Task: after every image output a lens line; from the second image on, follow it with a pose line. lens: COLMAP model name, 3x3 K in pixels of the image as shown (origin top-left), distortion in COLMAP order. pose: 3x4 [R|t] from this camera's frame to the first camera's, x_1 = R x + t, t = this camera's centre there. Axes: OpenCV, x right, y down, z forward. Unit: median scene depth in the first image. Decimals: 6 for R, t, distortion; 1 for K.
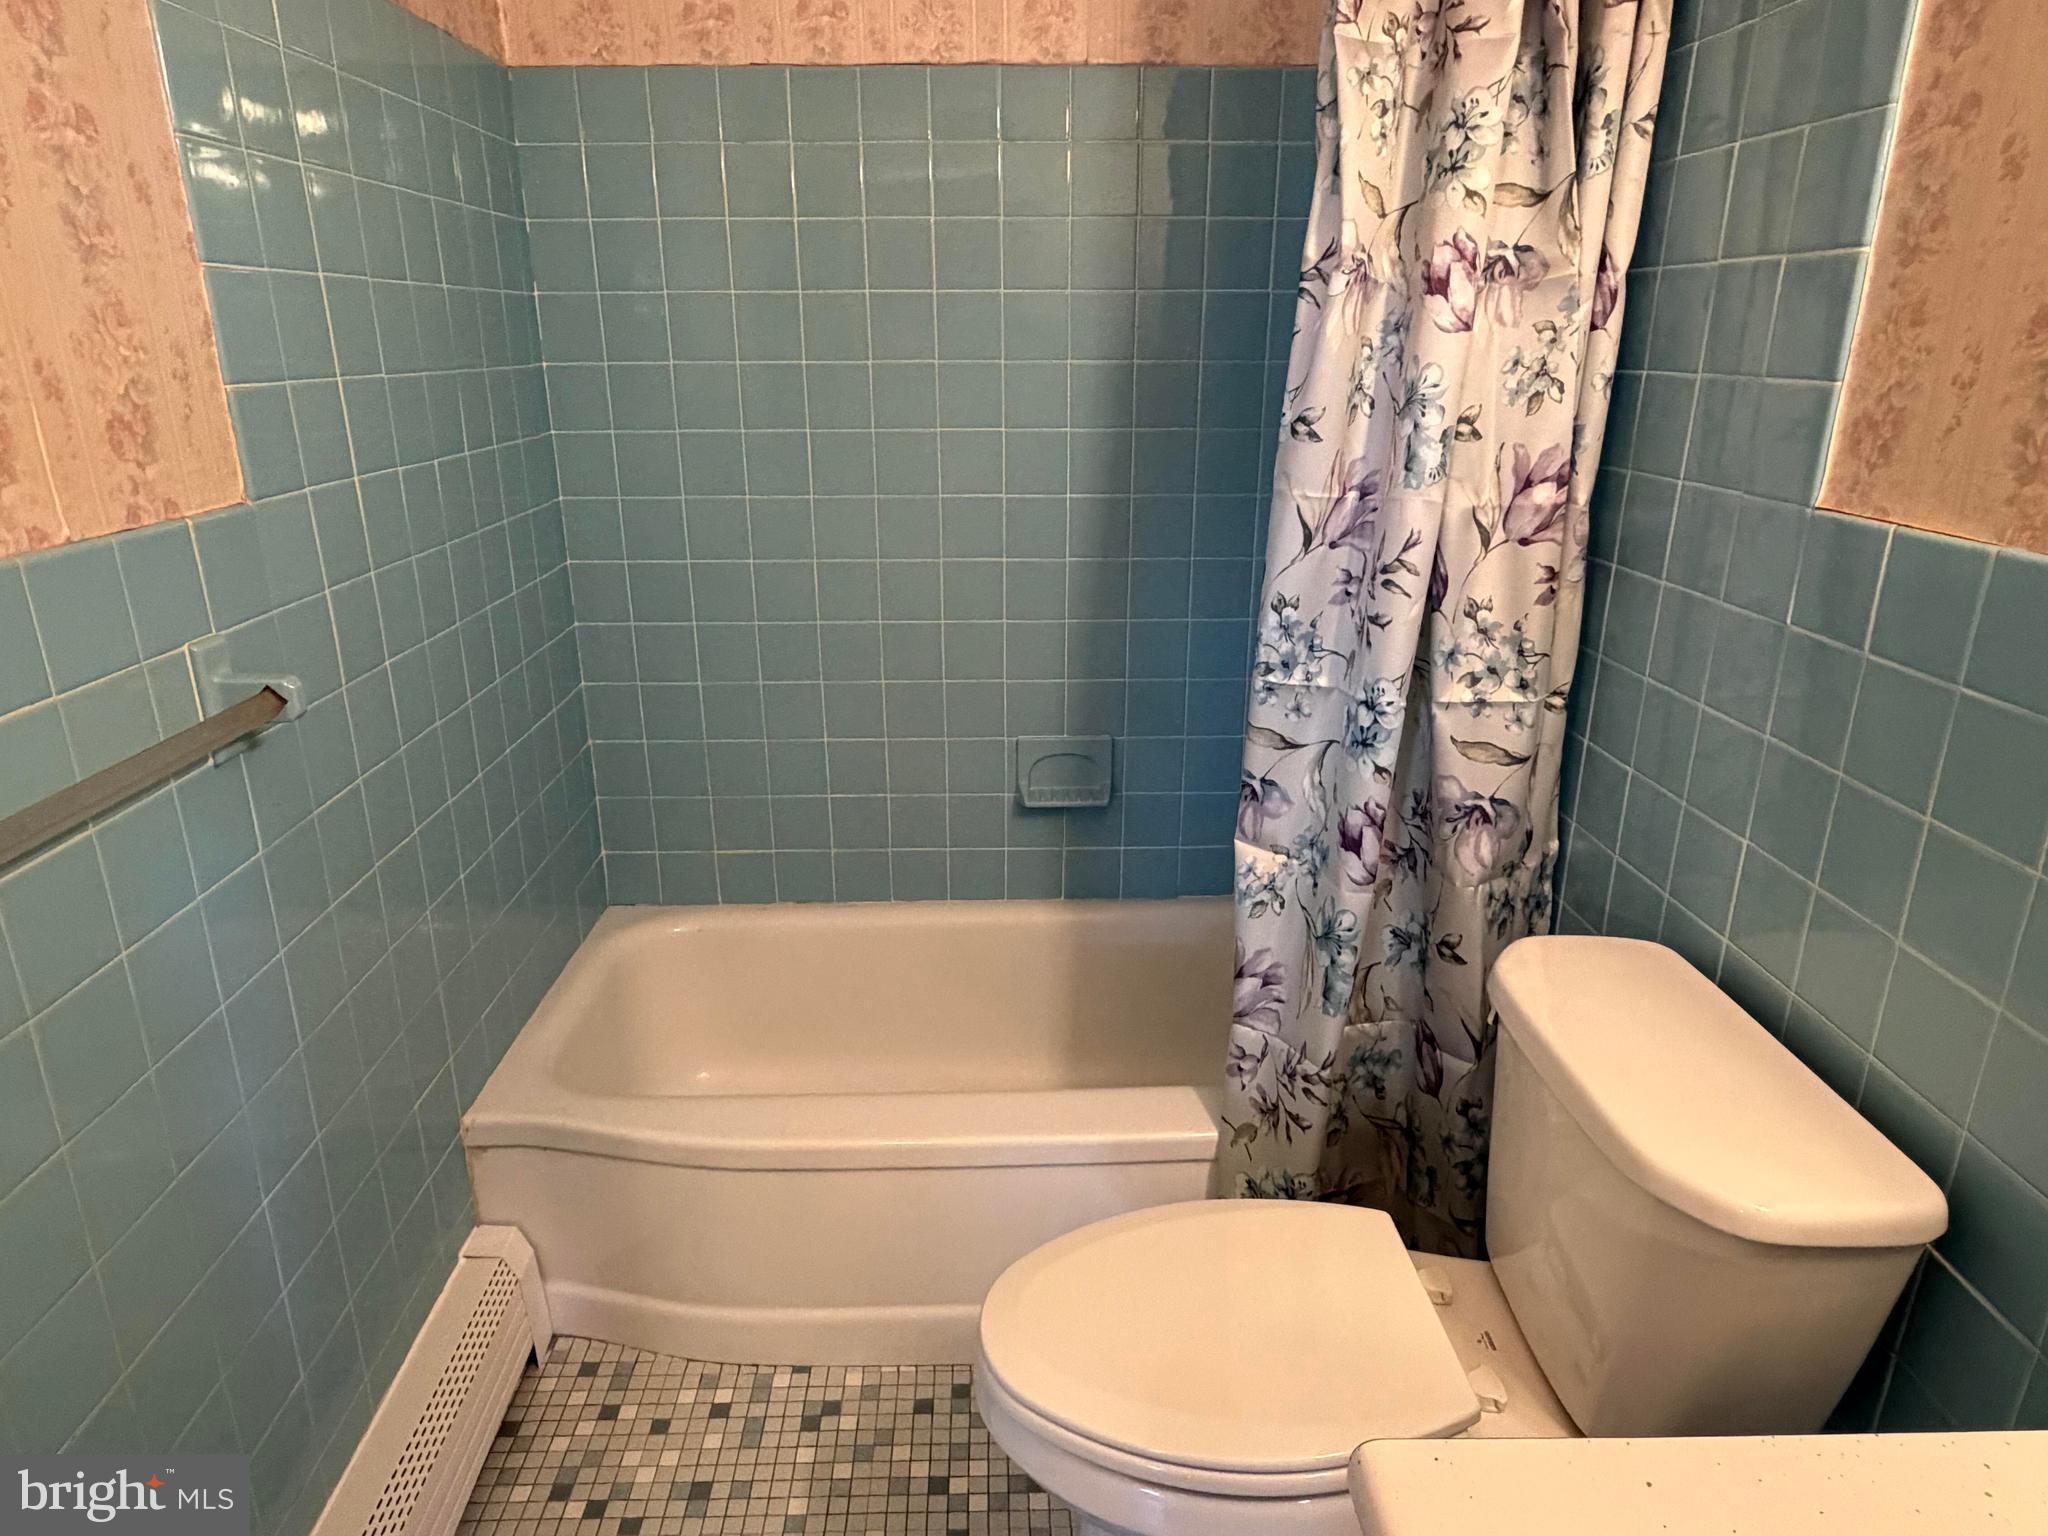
lens RADIAL K [[1254.8, 0, 1025.7], [0, 1254.8, 765.0], [0, 0, 1]] dist [-0.001127, -0.000940]
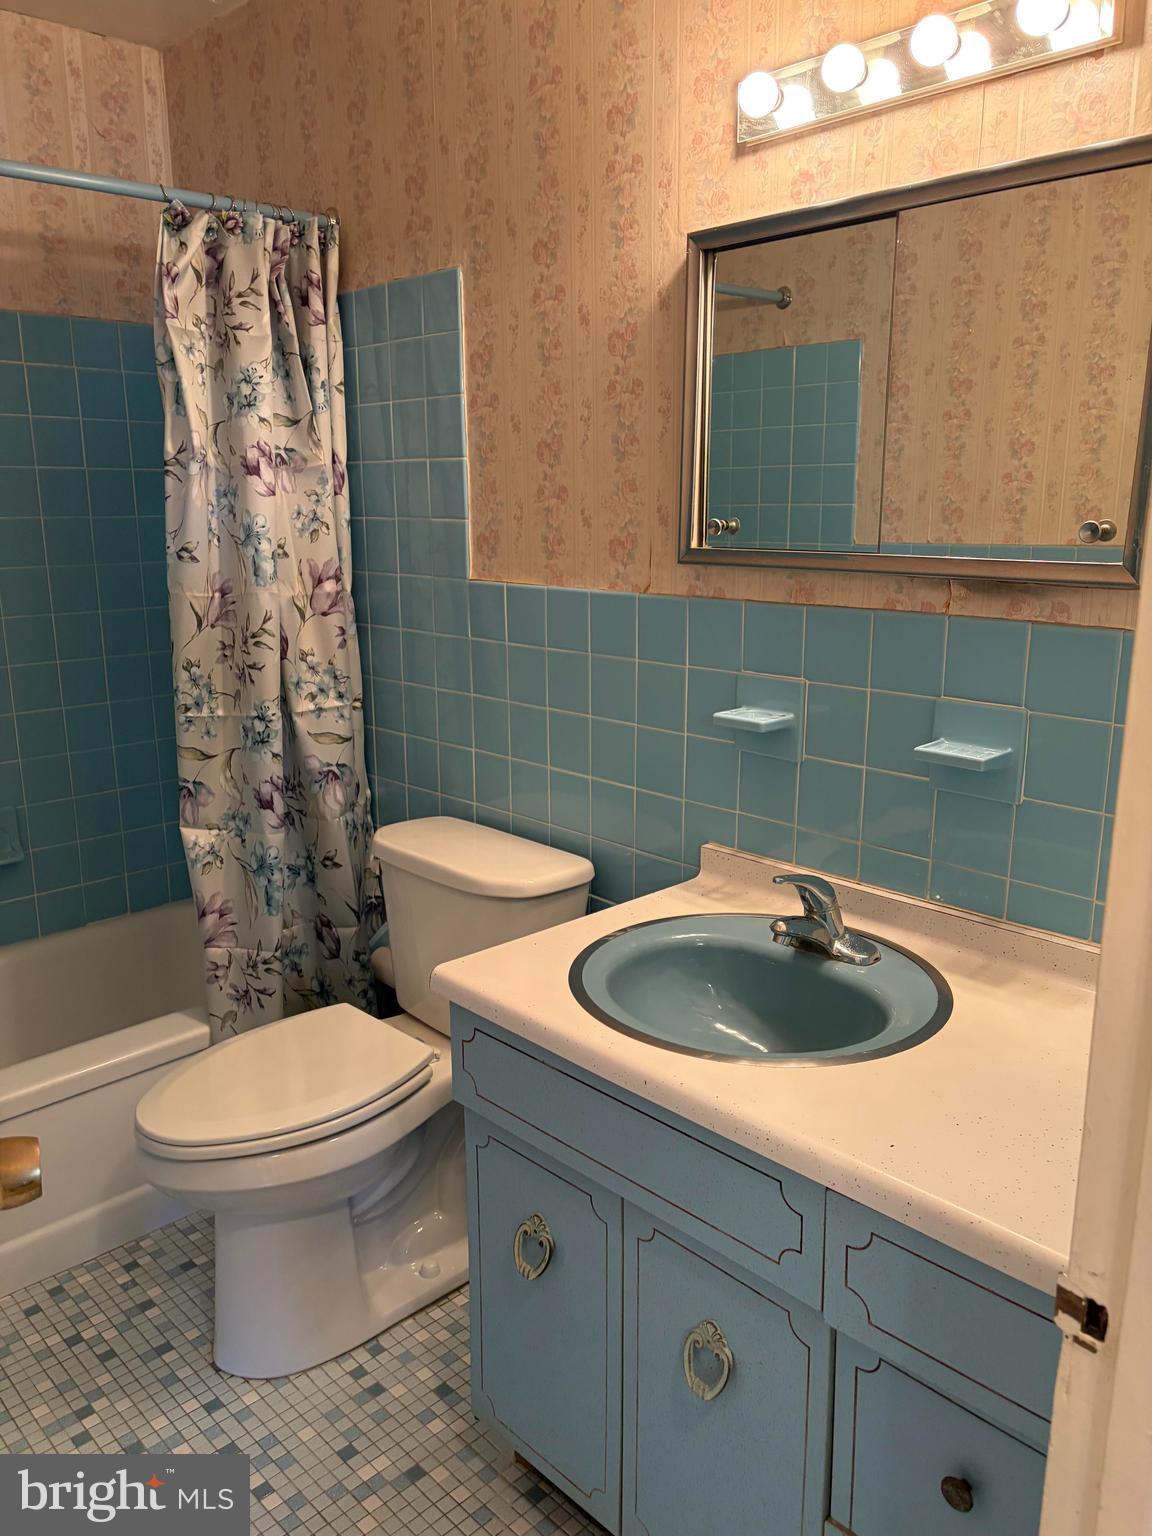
lens RADIAL K [[1154.9, 0, 580.0], [0, 1154.9, 766.3], [0, 0, 1]] dist [0.058443, -0.059704]
pose [[0.741505, -0.156067, 0.652544, -0.416227], [0.222751, 0.974670, -0.020009, 0.137306], [-0.632892, 0.160191, 0.757487, -0.403060]]
